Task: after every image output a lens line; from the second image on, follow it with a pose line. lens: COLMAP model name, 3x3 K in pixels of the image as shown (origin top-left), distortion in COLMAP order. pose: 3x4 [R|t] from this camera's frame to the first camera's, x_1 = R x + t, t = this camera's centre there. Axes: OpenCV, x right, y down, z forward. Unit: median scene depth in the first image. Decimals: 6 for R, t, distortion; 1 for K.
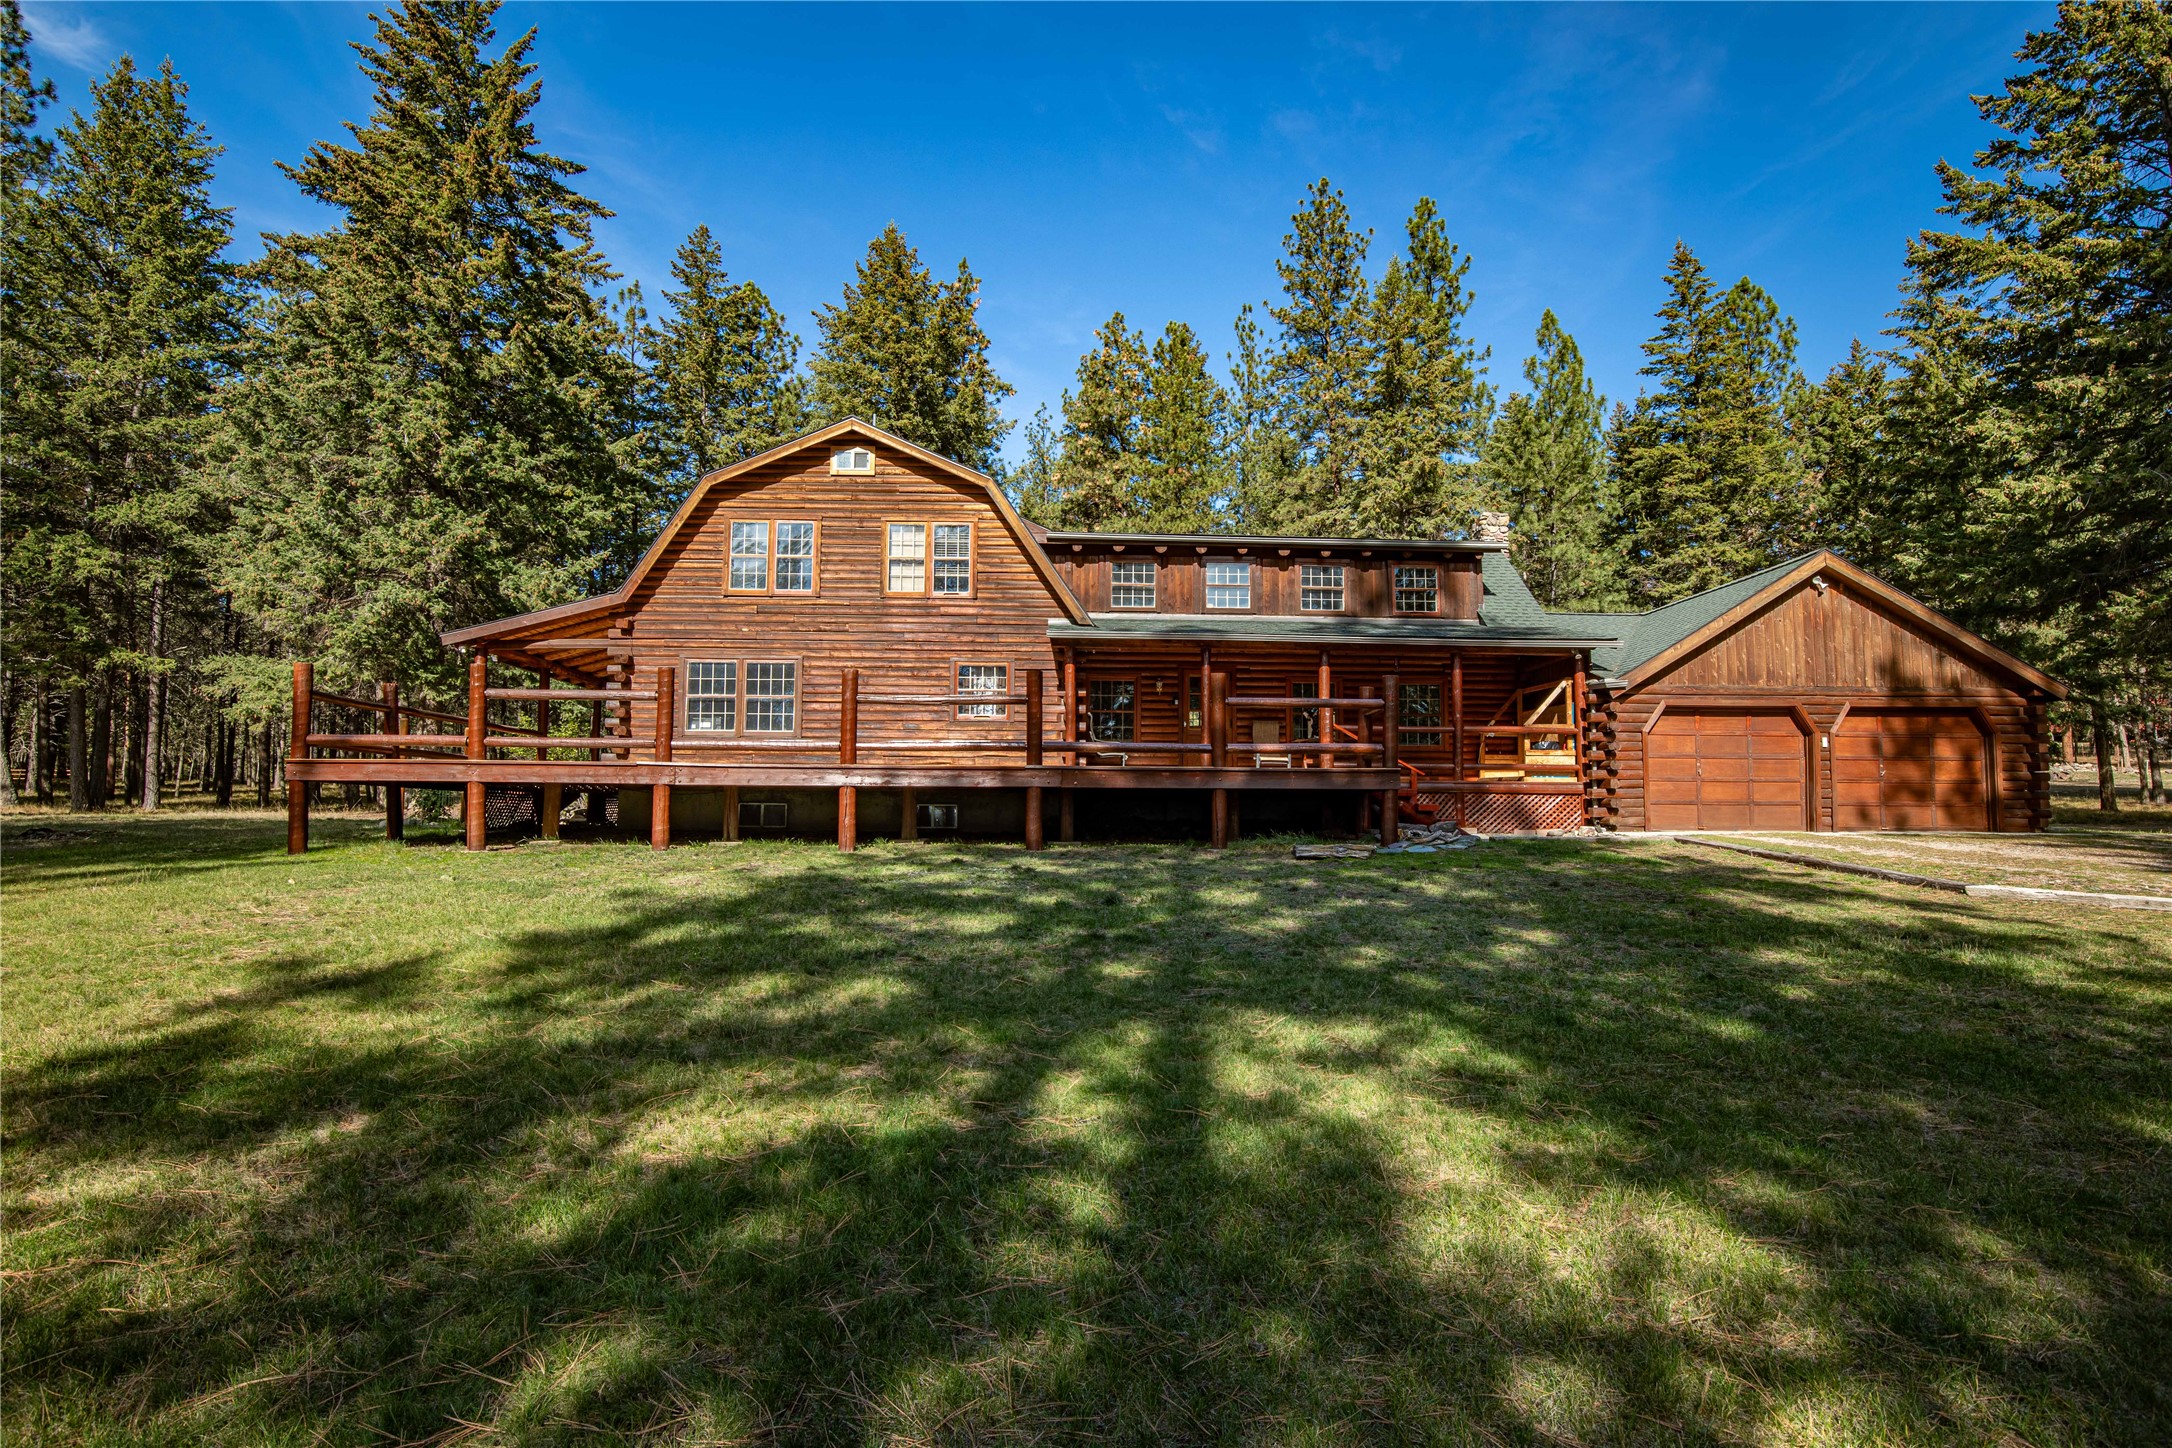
lens RADIAL K [[1149.4, 0, 1087.4], [0, 1149.4, 728.9], [0, 0, 1]] dist [-0.011966, 0.000897]
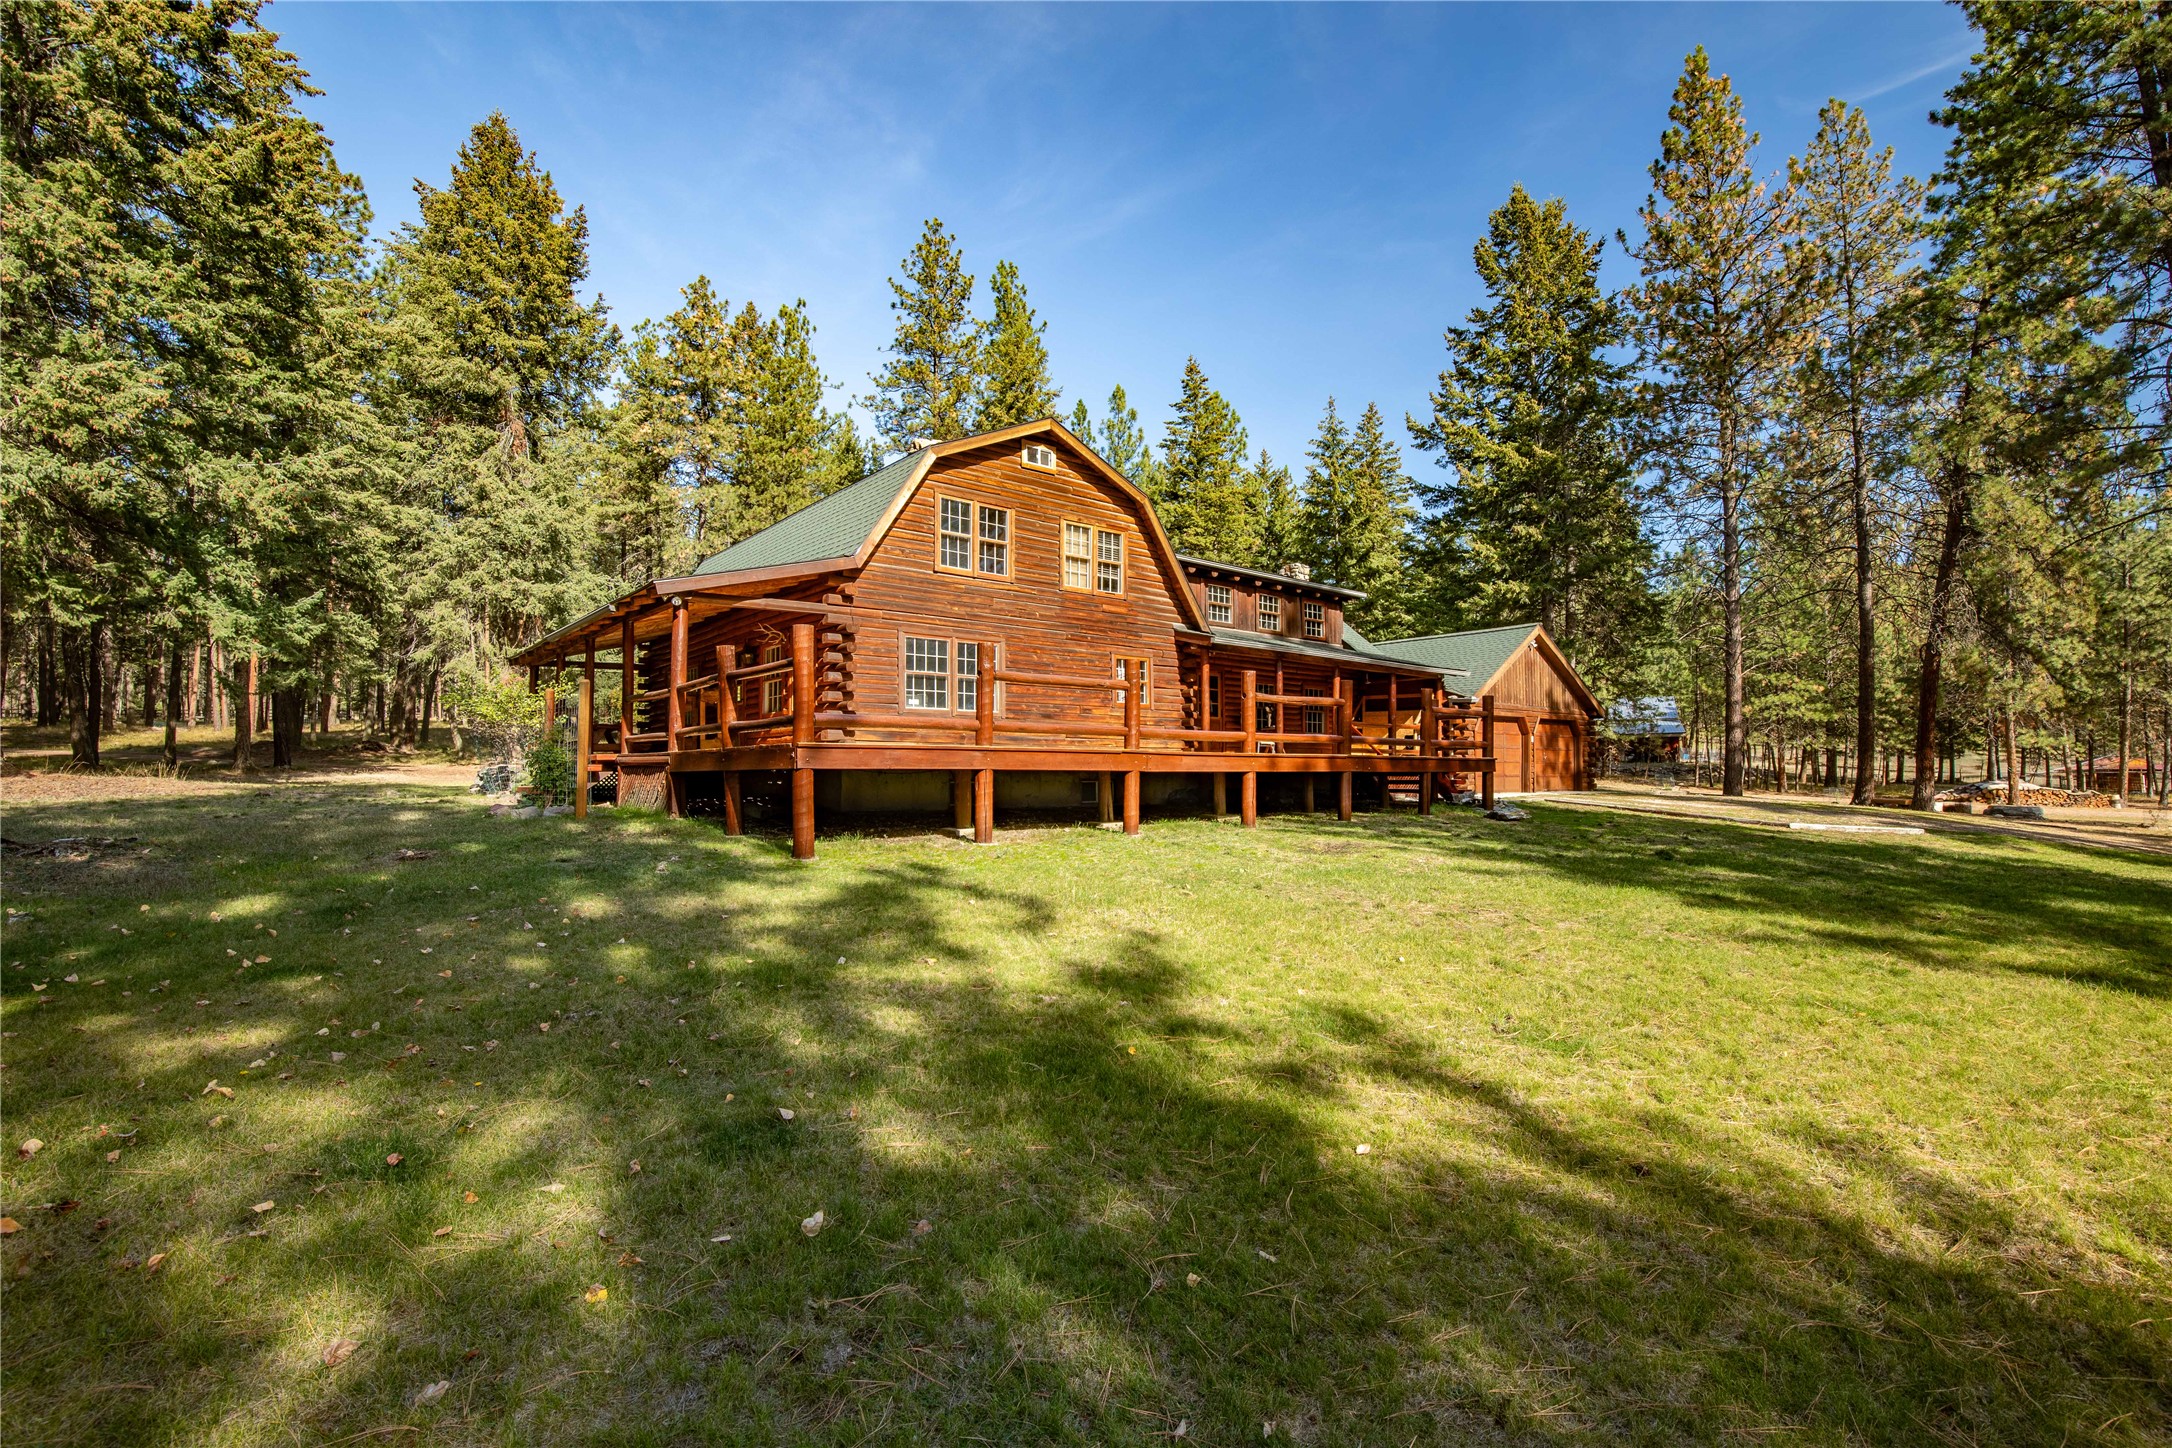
lens RADIAL K [[1026.9, 0, 1090.9], [0, 1026.9, 729.2], [0, 0, 1]] dist [-0.020587, -0.000029]
pose [[0.785093, 0.022123, 0.618982, -0.747870], [-0.046200, 0.998670, 0.022906, -0.006939], [-0.617652, -0.046580, 0.785071, 0.216253]]
